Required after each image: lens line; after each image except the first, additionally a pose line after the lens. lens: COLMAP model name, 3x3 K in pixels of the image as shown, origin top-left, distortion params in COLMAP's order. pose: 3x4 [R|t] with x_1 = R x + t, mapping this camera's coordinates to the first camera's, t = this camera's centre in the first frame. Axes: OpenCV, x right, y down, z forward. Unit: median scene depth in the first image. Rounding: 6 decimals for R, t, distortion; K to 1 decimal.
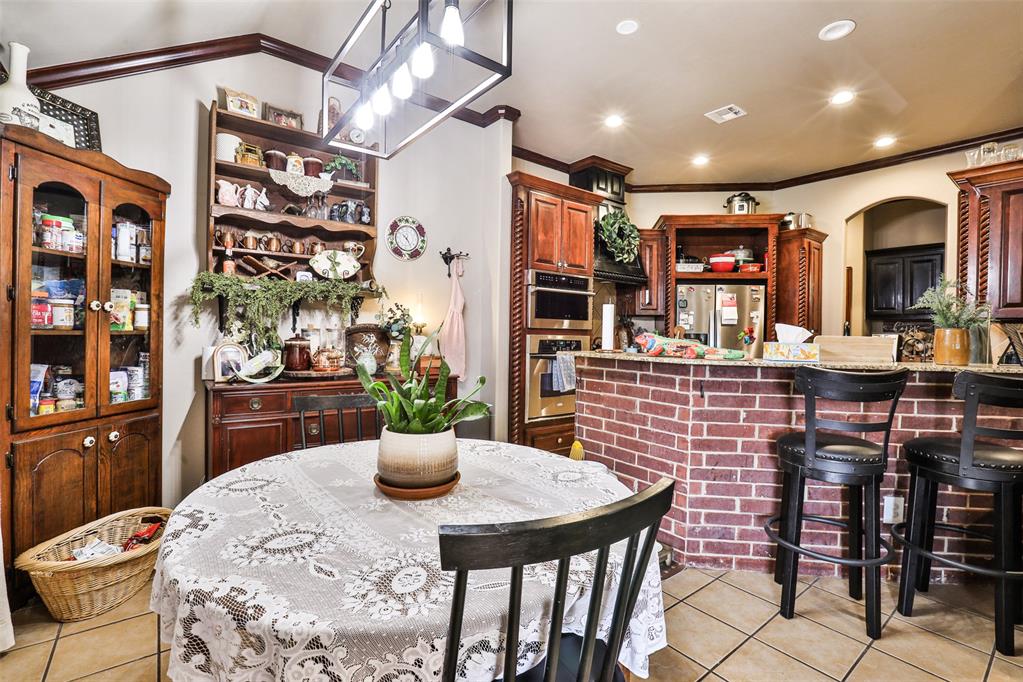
lens RADIAL K [[466.7, 0, 516.3], [0, 466.7, 338.2], [0, 0, 1]] dist [-0.048612, 0.016085]
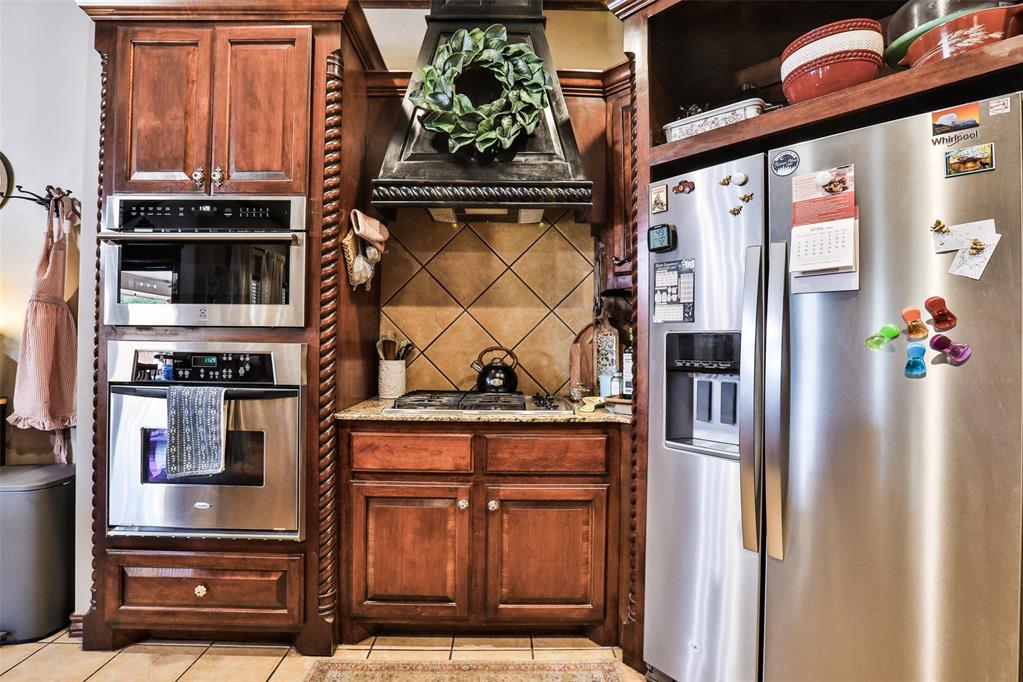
lens RADIAL K [[466.7, 0, 508.2], [0, 466.7, 338.7], [0, 0, 1]] dist [-0.048612, 0.016085]
pose [[0.789021, -0.014184, -0.614202, 0.549627], [-0.005355, 0.999537, -0.029962, 0.003048], [0.614343, 0.026930, 0.788580, 0.813609]]
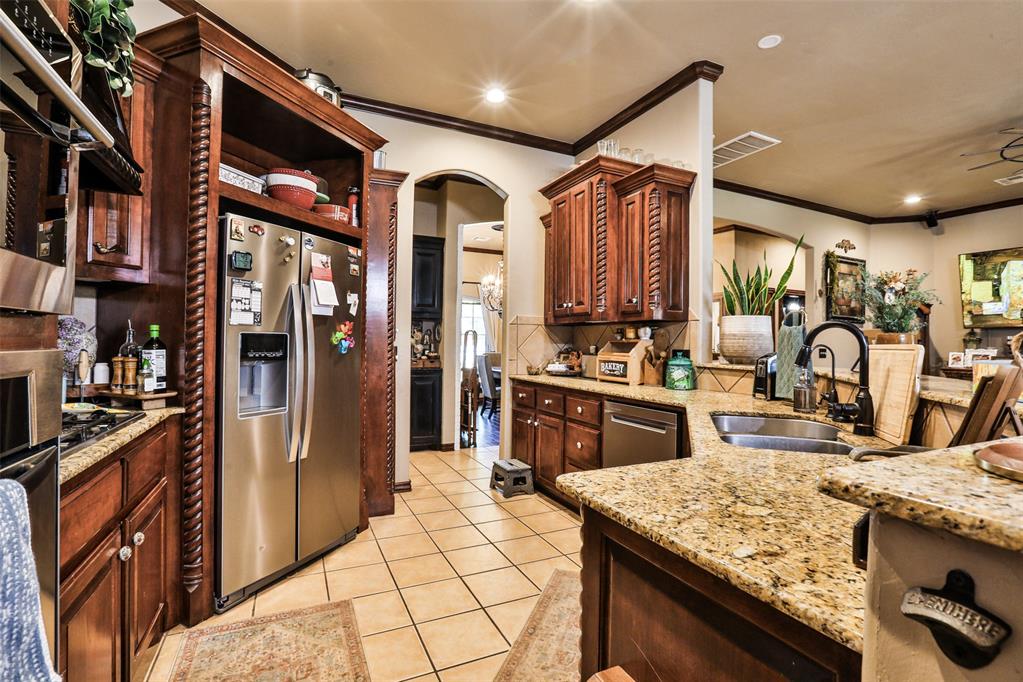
lens RADIAL K [[466.7, 0, 516.2], [0, 466.7, 336.2], [0, 0, 1]] dist [-0.048612, 0.016085]
pose [[0.220544, -0.008192, 0.975343, 0.019097], [0.009936, 0.999932, 0.006152, -0.009232], [-0.975326, 0.008334, 0.220611, 0.789506]]
